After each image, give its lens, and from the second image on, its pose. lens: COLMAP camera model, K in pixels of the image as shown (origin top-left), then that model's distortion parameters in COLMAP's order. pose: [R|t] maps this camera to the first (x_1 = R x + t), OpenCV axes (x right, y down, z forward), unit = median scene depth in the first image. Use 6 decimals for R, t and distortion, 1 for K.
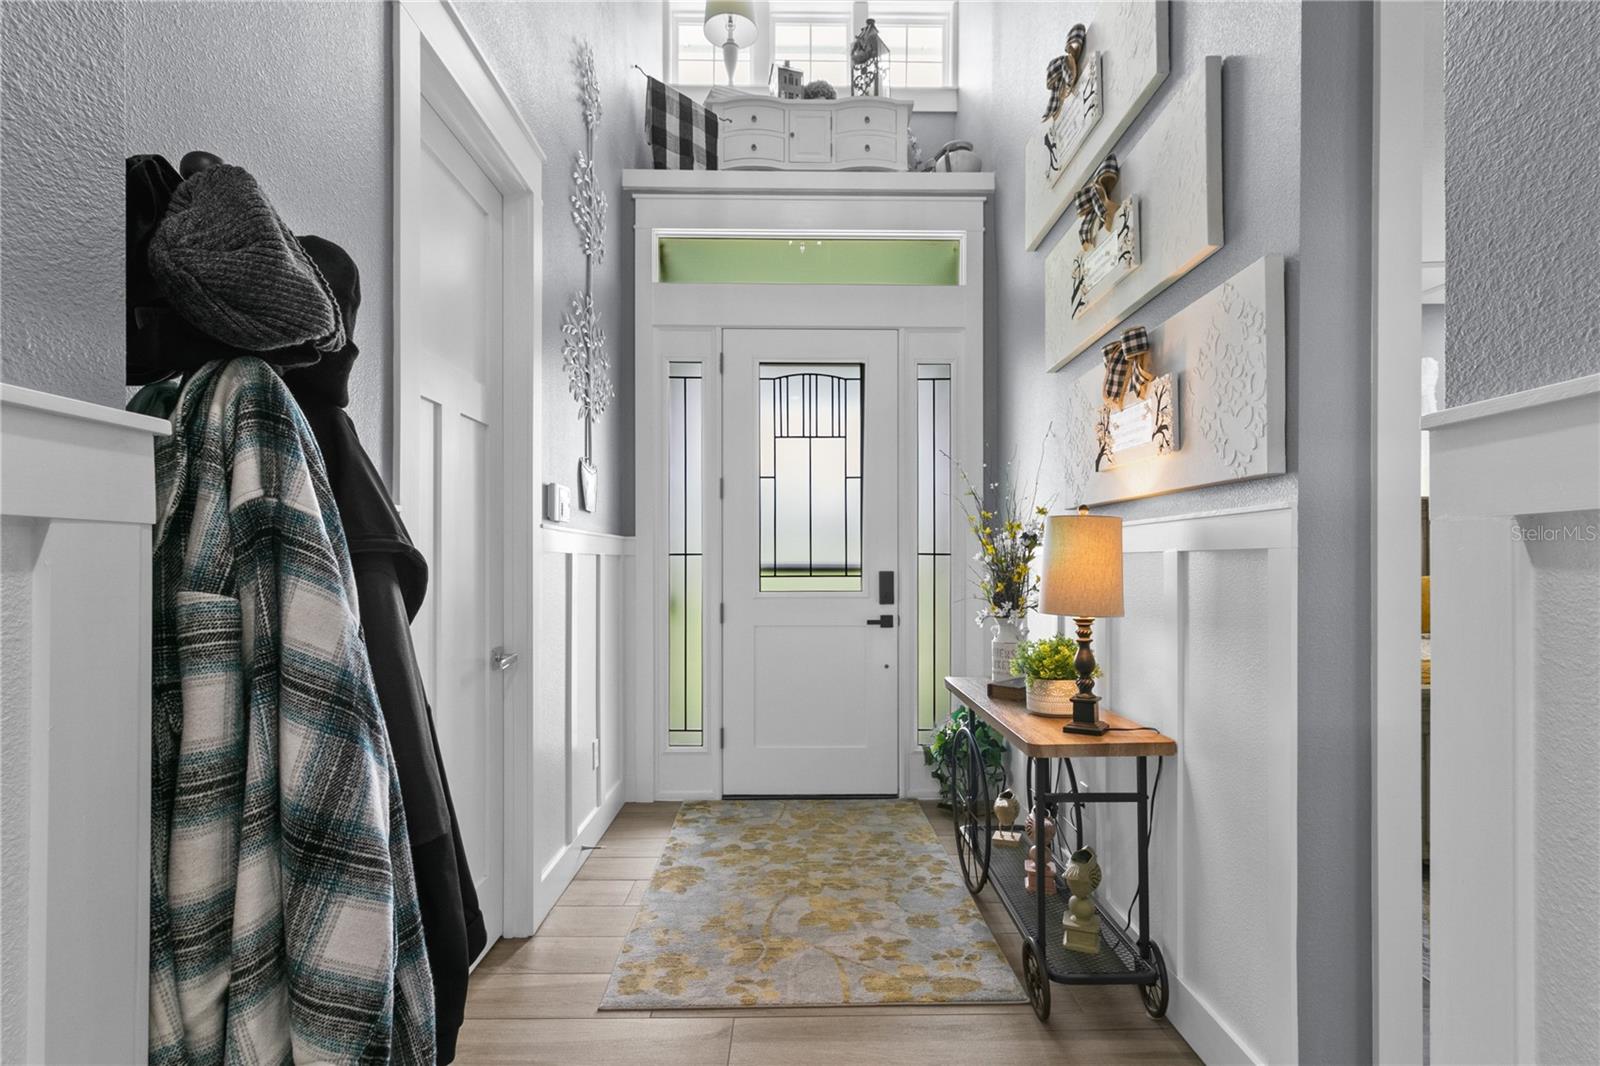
lens RADIAL K [[756.5, 0, 800.0], [0, 756.5, 505.5], [0, 0, 1]] dist [0.005118, 0.000917]
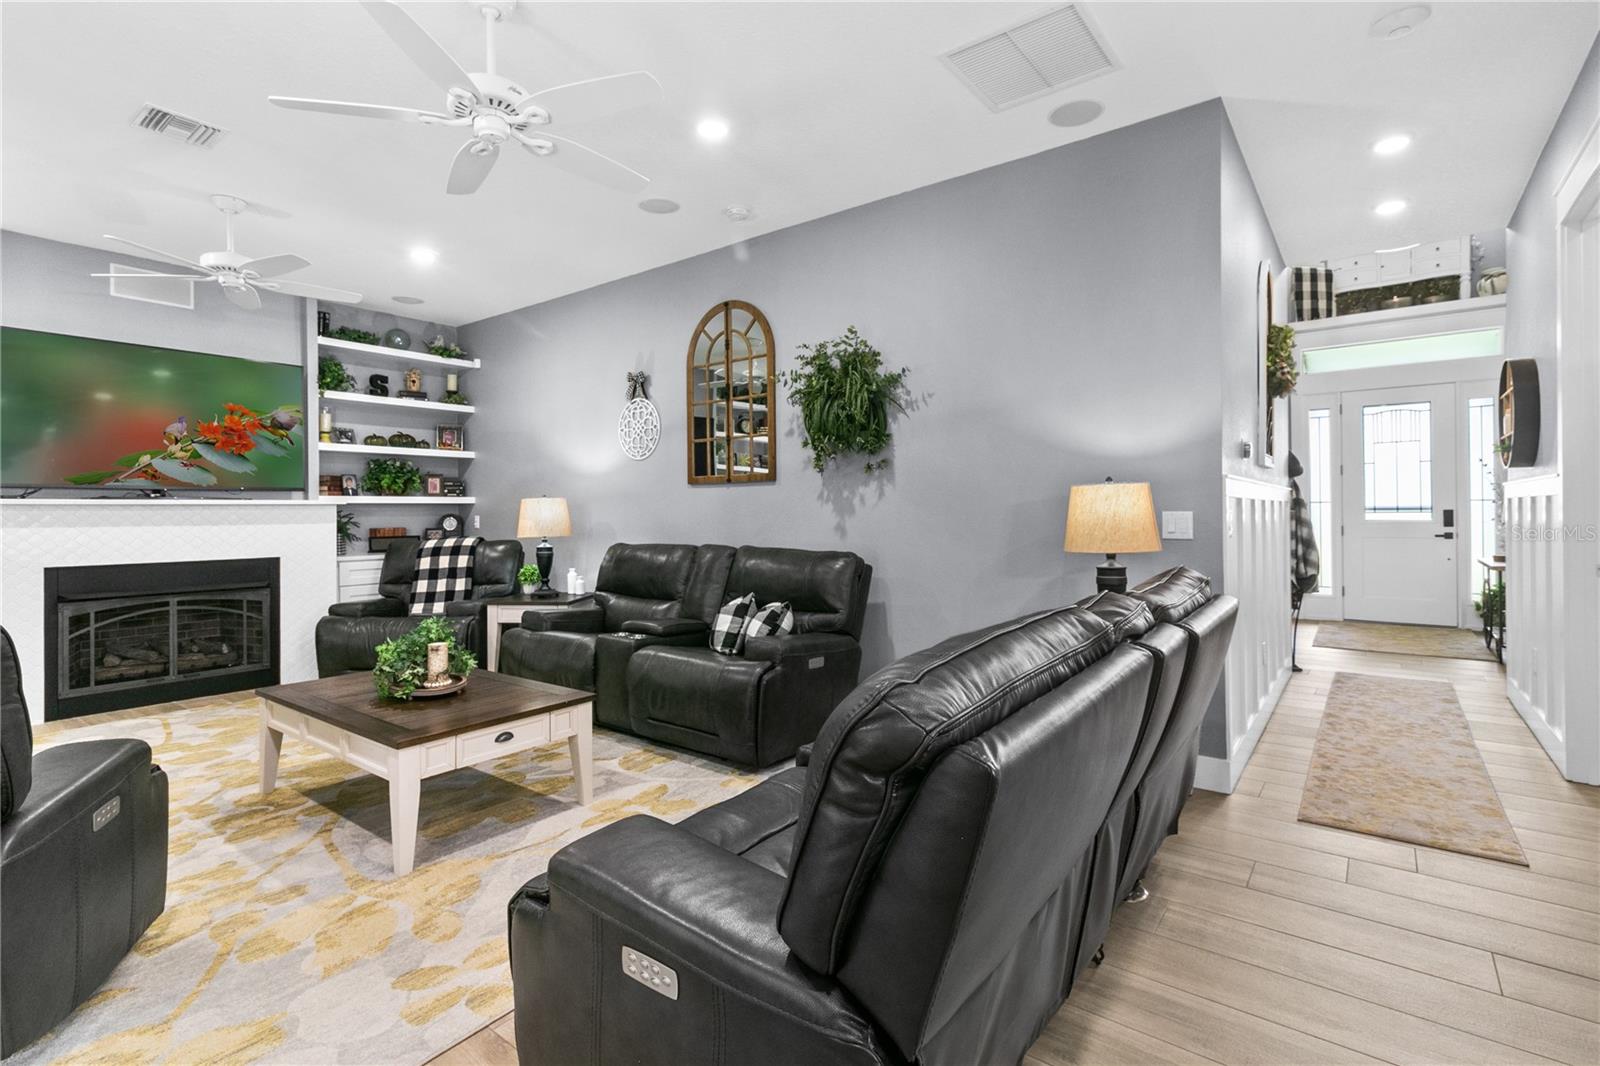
lens RADIAL K [[756.5, 0, 800.0], [0, 756.5, 505.5], [0, 0, 1]] dist [0.005118, 0.000917]
pose [[0.787989, -0.008649, -0.615629, 0.005599], [0.052973, 0.997146, 0.053796, -0.112901], [0.613407, -0.075003, 0.786198, -1.509746]]
